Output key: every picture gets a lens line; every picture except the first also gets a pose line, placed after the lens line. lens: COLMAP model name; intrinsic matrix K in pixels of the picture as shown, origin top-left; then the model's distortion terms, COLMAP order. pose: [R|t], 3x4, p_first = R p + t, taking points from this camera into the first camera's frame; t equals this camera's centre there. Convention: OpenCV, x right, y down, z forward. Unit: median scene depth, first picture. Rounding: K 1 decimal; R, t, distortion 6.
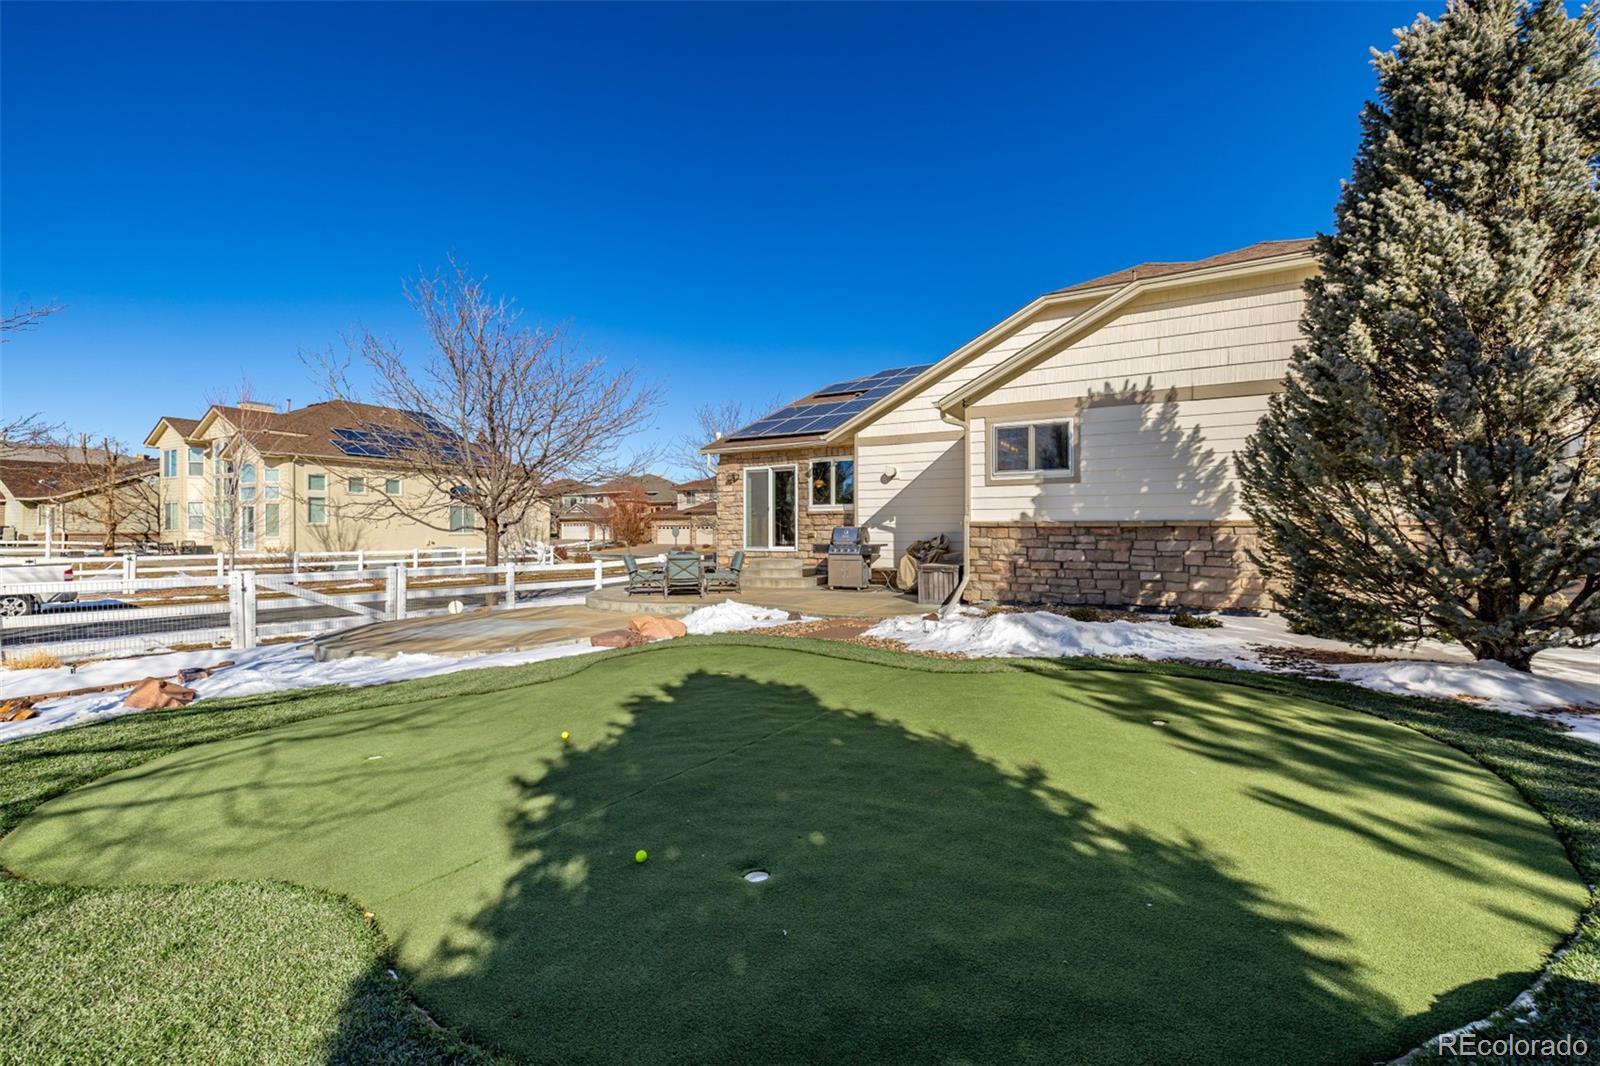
lens RADIAL K [[674.7, 0, 802.1], [0, 674.7, 531.1], [0, 0, 1]] dist [0.003072, 0.000533]
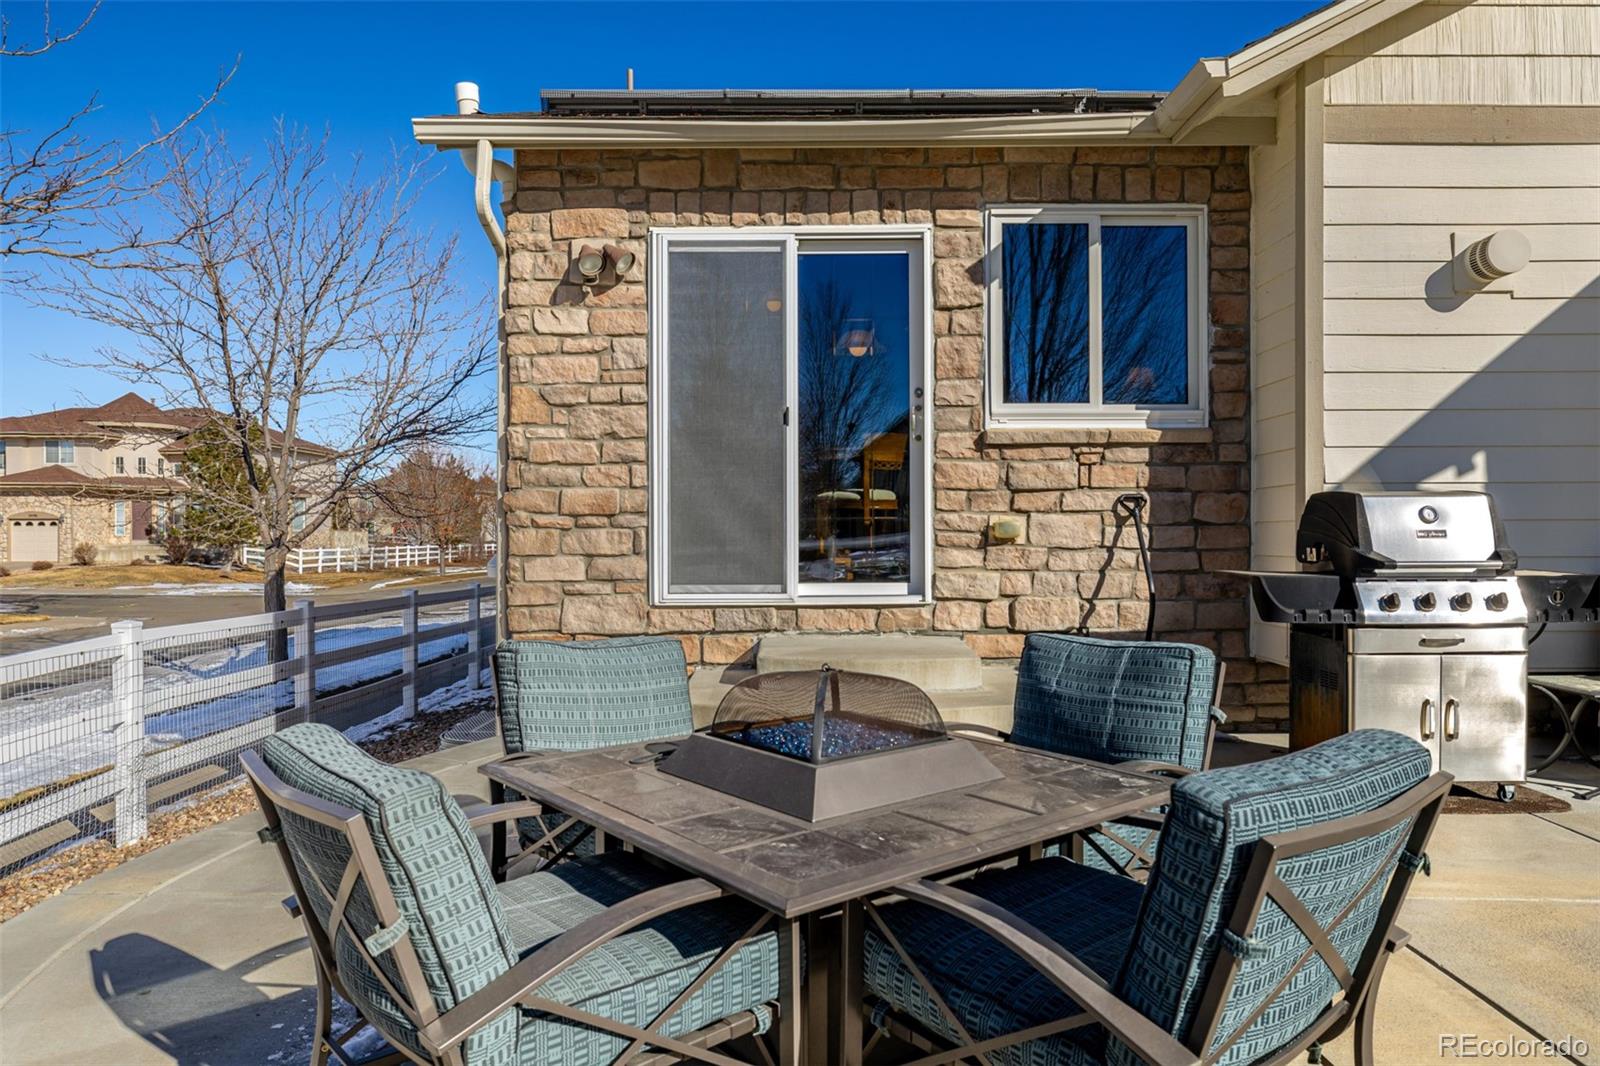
lens RADIAL K [[1076.3, 0, 801.3], [0, 1076.3, 537.0], [0, 0, 1]] dist [0.000888, -0.000777]
pose [[0.875078, -0.003951, 0.483965, -0.232533], [0.001763, 0.999986, 0.004975, 0.005487], [-0.483978, -0.003500, 0.875073, 0.722986]]
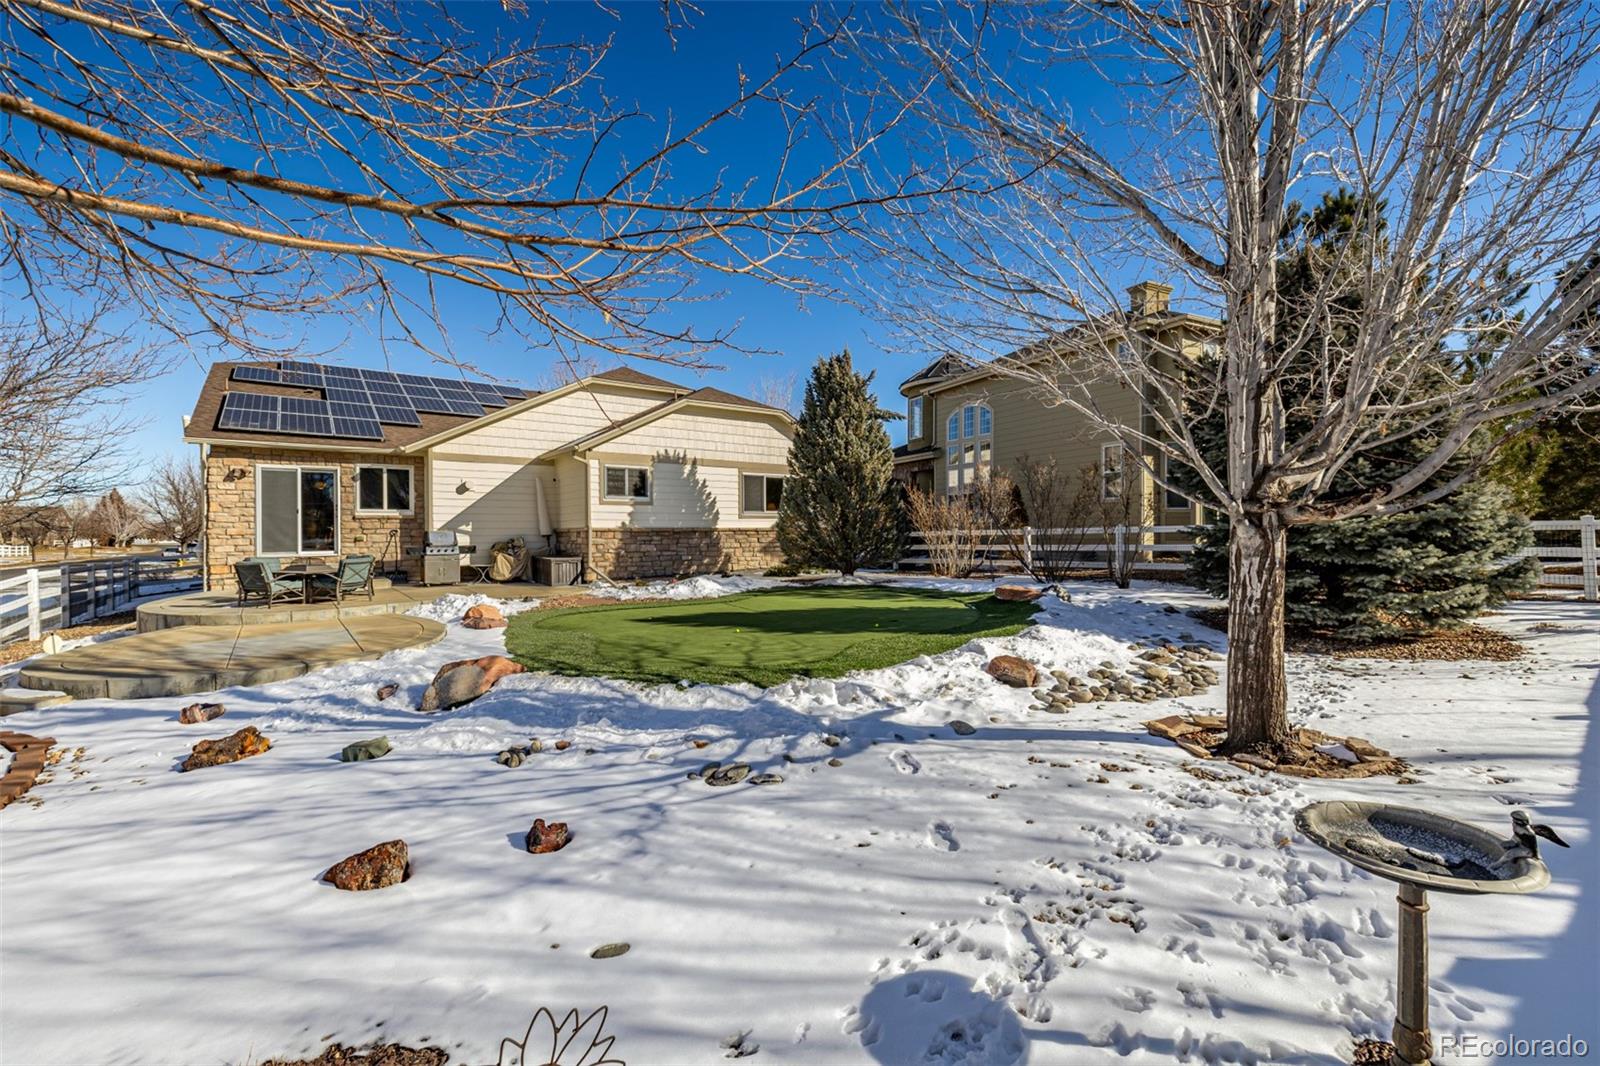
lens RADIAL K [[674.7, 0, 799.8], [0, 674.7, 532.0], [0, 0, 1]] dist [0.003072, 0.000533]
pose [[0.401205, -0.003252, 0.915982, -0.668348], [0.003610, 0.999992, 0.001969, -0.004038], [-0.915981, 0.002517, 0.401214, -0.018269]]
